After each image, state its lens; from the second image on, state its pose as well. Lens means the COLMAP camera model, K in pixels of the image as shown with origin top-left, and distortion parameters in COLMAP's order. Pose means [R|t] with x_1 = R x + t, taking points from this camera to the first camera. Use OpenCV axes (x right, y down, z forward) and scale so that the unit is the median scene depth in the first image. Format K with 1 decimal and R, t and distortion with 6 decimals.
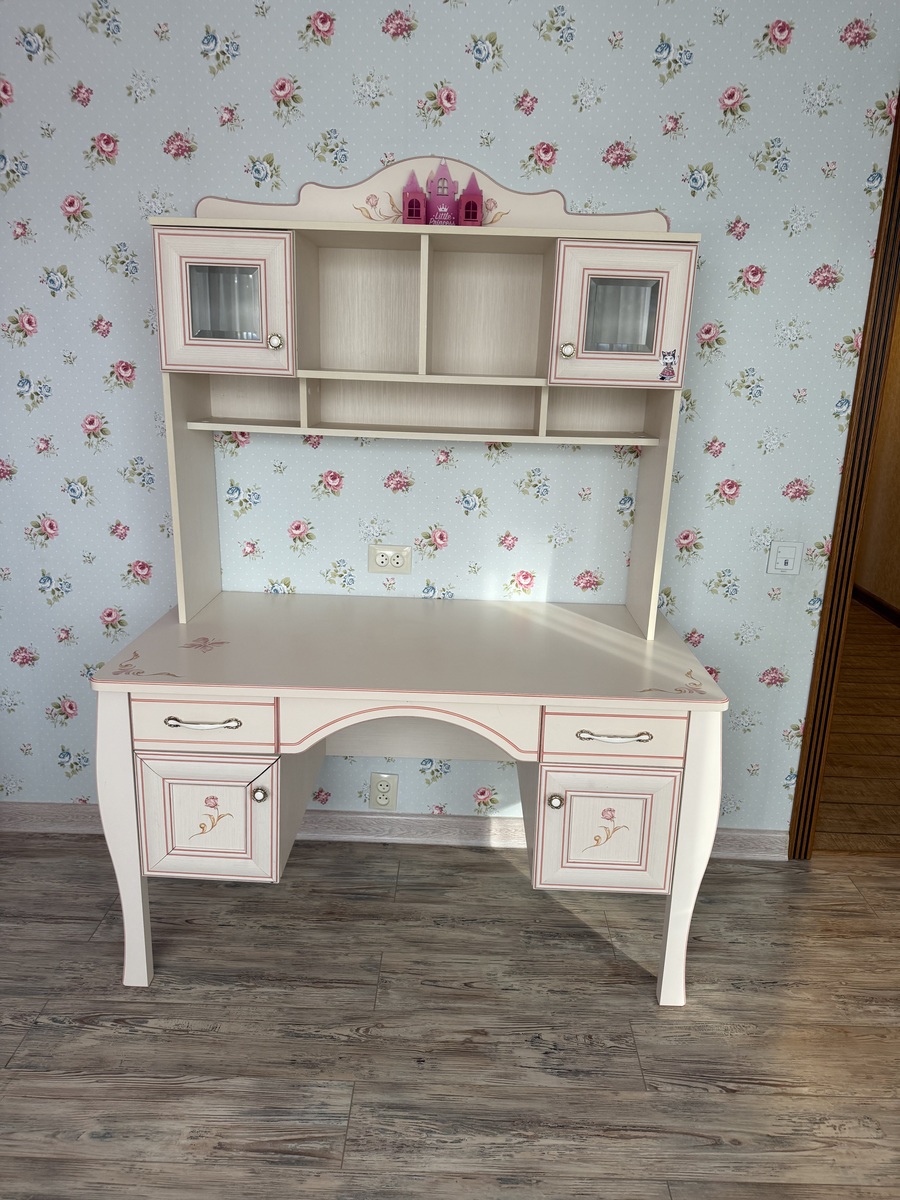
lens RADIAL K [[839.2, 0, 454.3], [0, 839.2, 594.5], [0, 0, 1]] dist [0.078936, -0.106923]
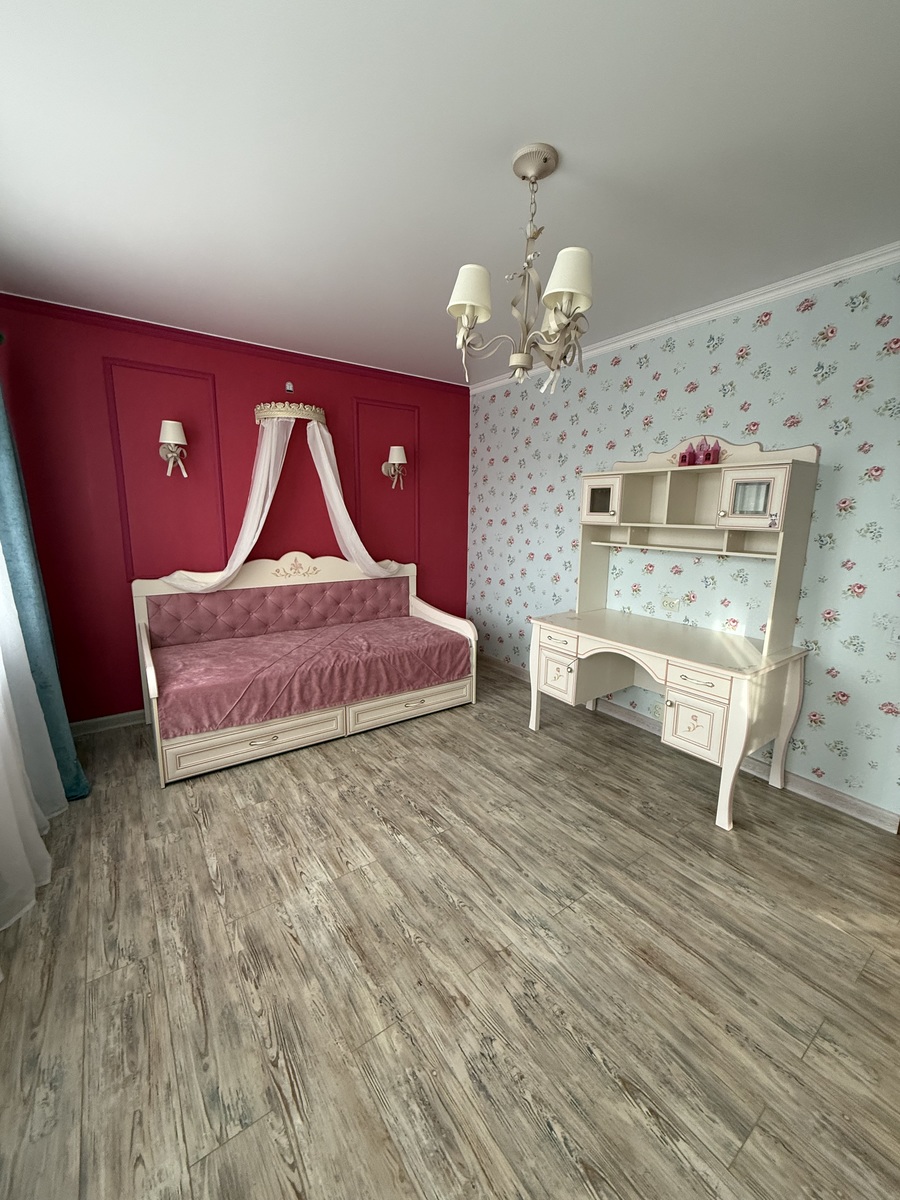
lens RADIAL K [[478.2, 0, 449.7], [0, 478.2, 597.1], [0, 0, 1]] dist [-0.000801, 0.000234]
pose [[0.594493, 0.119820, -0.795123, 0.730806], [-0.207284, 0.978252, -0.007565, 0.088853], [0.776924, 0.169314, 0.606400, -0.302370]]
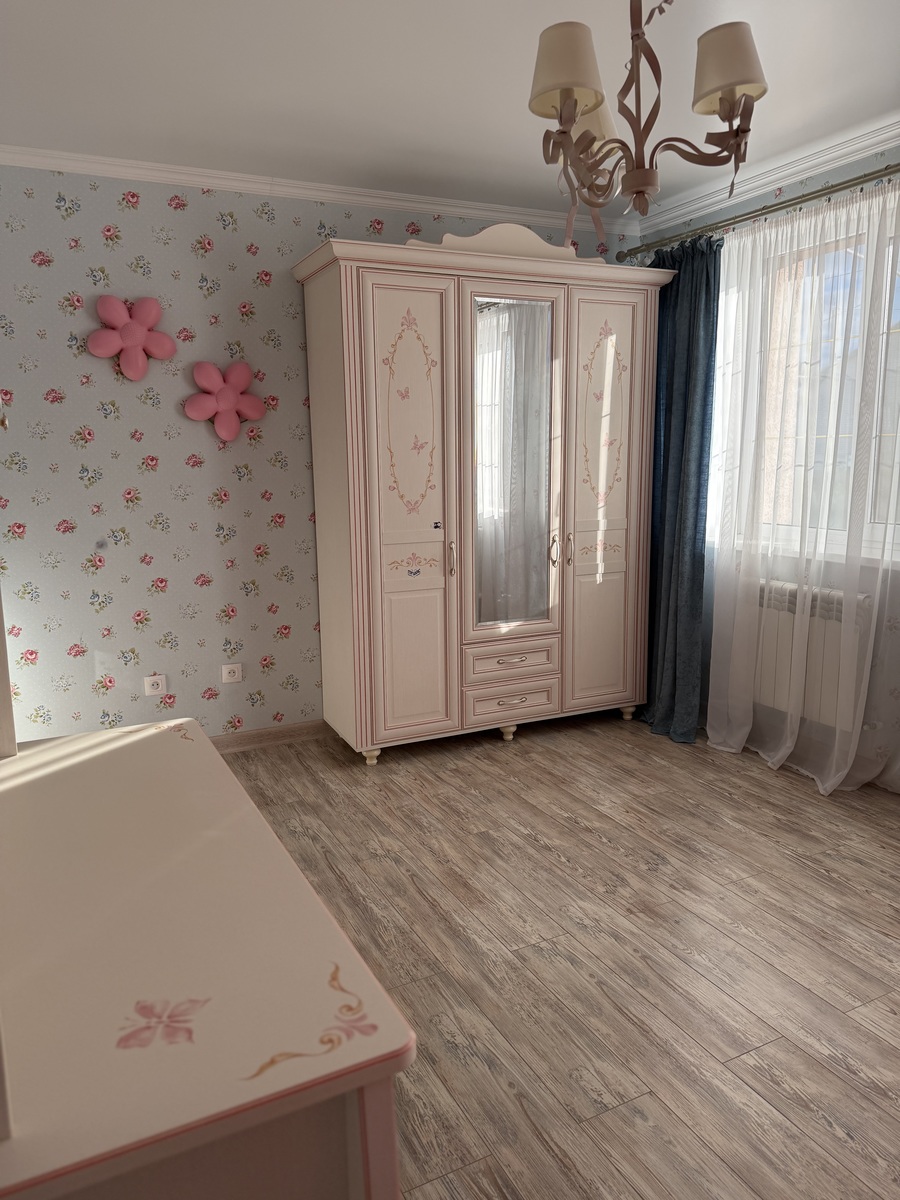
lens RADIAL K [[839.2, 0, 454.3], [0, 839.2, 594.5], [0, 0, 1]] dist [0.078936, -0.106923]
pose [[-0.466541, -0.165168, 0.868941, -0.768411], [0.238286, 0.922618, 0.303309, -0.277162], [-0.851798, 0.348562, -0.391082, 0.985955]]
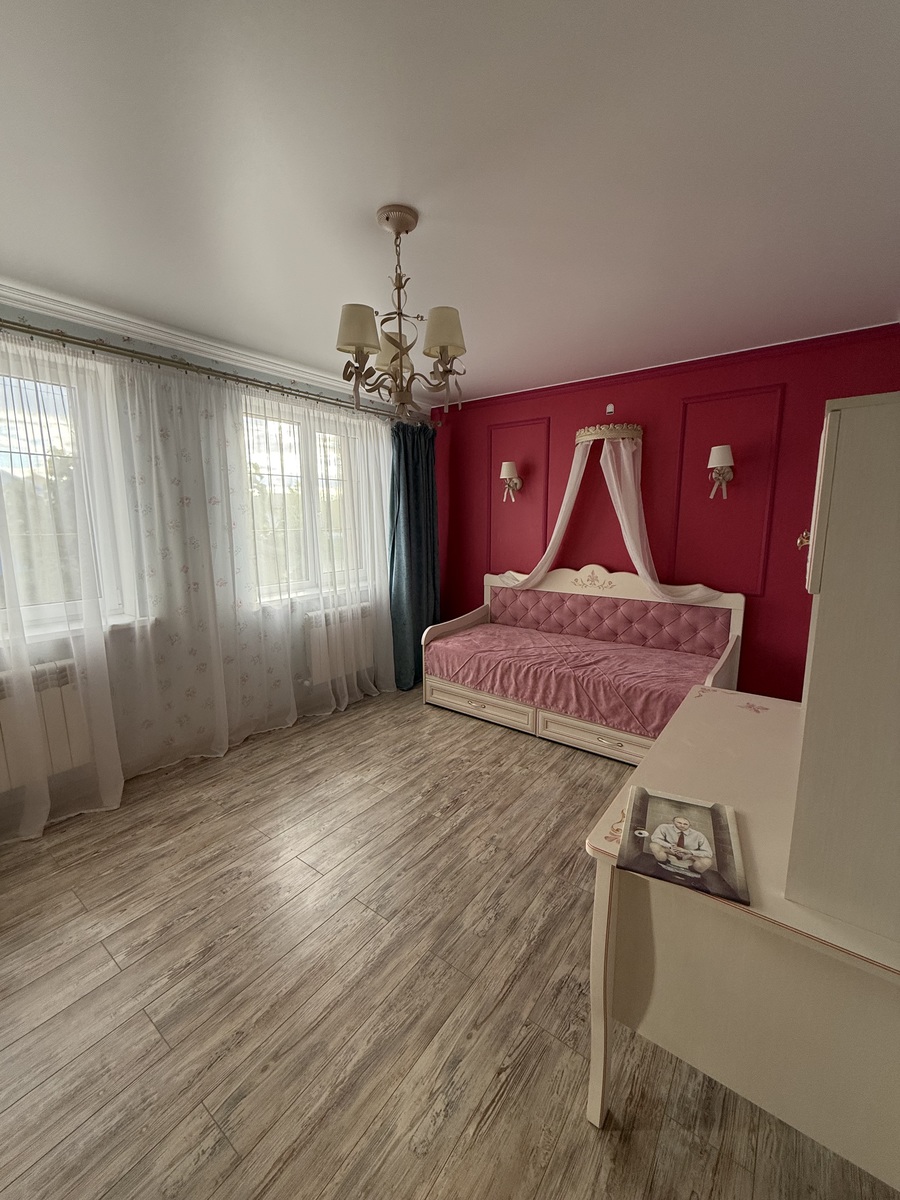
lens RADIAL K [[478.2, 0, 449.7], [0, 478.2, 597.1], [0, 0, 1]] dist [-0.000801, 0.000234]
pose [[-0.588474, 0.106301, -0.801498, 0.818999], [-0.224447, 0.930878, 0.288254, -0.291531], [0.776738, 0.349524, -0.523938, 0.974049]]
